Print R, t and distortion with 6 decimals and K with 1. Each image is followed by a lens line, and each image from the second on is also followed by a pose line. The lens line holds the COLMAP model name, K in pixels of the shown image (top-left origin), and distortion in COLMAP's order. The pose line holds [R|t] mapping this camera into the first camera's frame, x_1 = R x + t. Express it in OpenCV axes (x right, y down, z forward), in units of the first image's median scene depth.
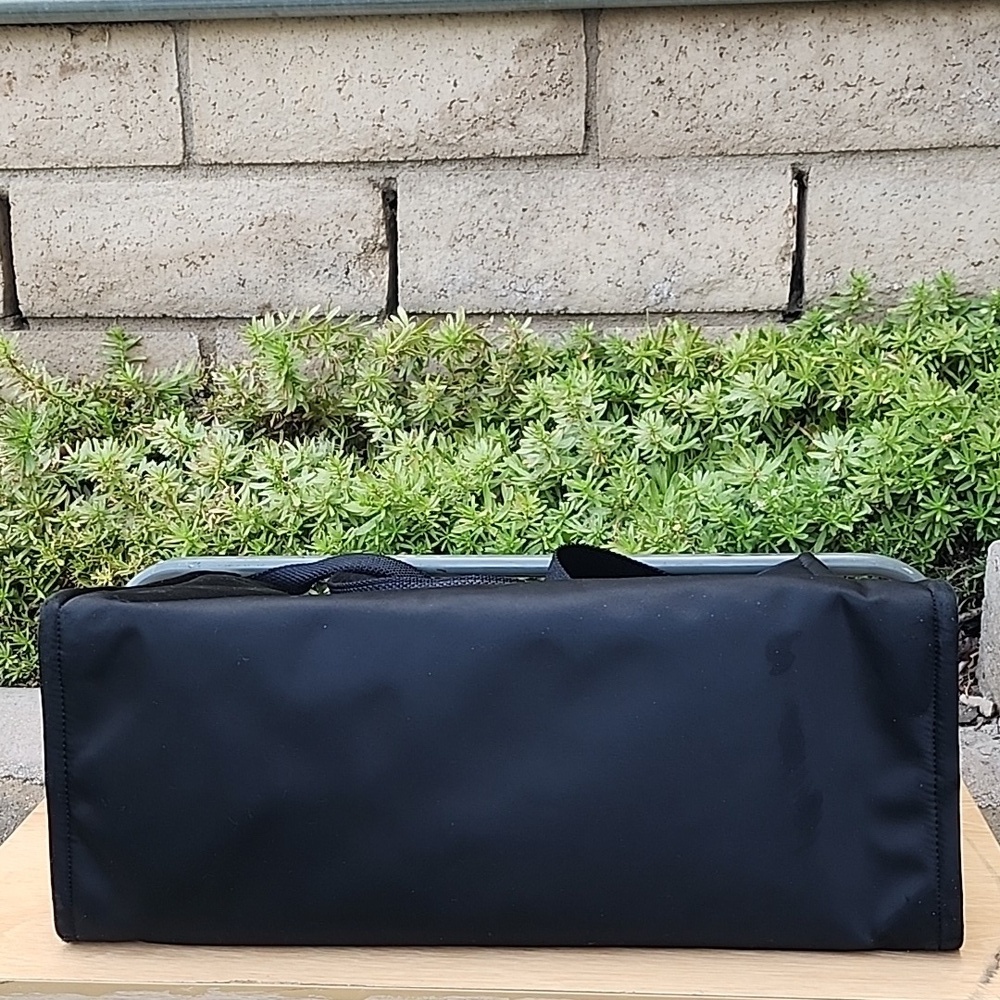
lens RADIAL K [[1440.0, 0, 492.6], [0, 1440.0, 513.7], [0, 0, 1]] dist [-0.027564, 0.000000]
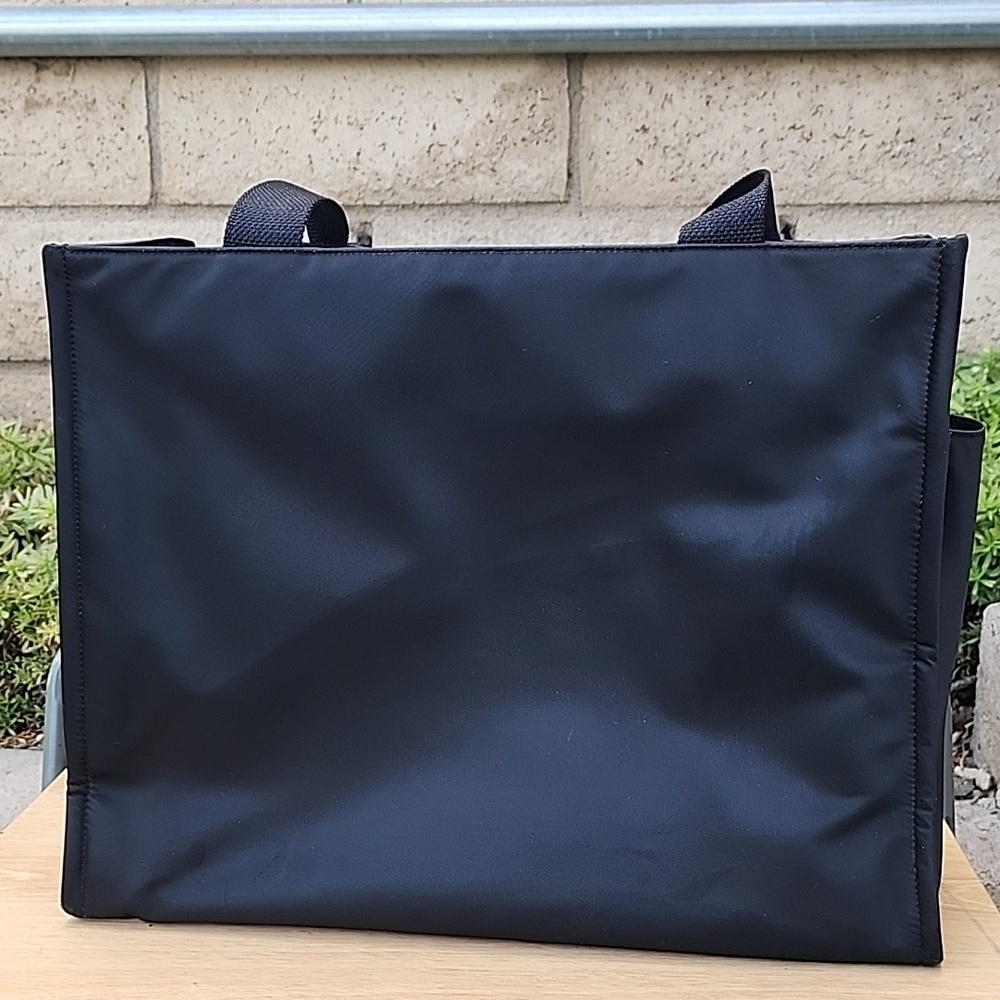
lens RADIAL K [[1440.0, 0, 510.6], [0, 1440.0, 506.5], [0, 0, 1]] dist [-0.027564, 0.000000]
pose [[0.999546, 0.015106, 0.026058, 0.004177], [-0.013593, 0.998263, -0.057325, 0.011250], [-0.026879, 0.056945, 0.998015, 0.044974]]
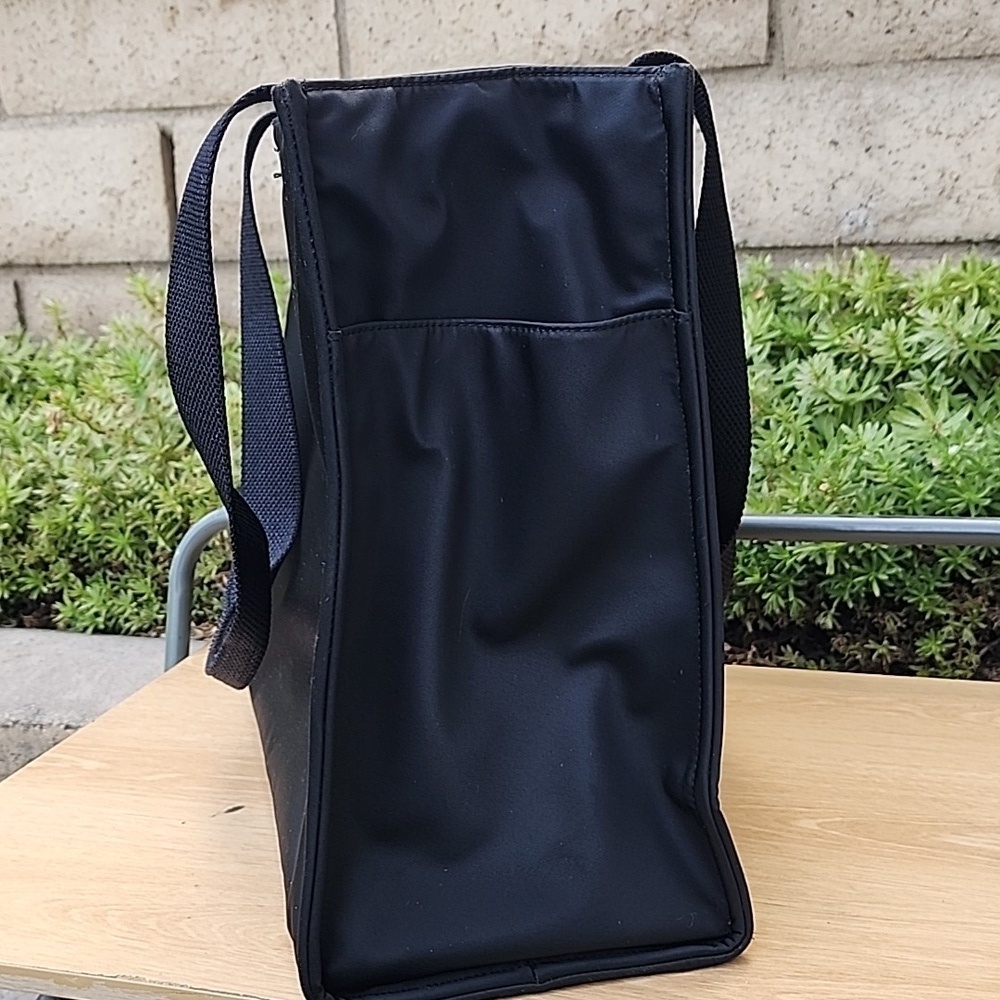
lens RADIAL K [[1440.0, 0, 495.4], [0, 1440.0, 502.8], [0, 0, 1]] dist [-0.027564, 0.000000]
pose [[0.970381, 0.027338, -0.240026, 0.121791], [-0.025002, 0.999606, 0.012773, 0.011075], [0.240281, -0.006394, 0.970682, 0.107238]]
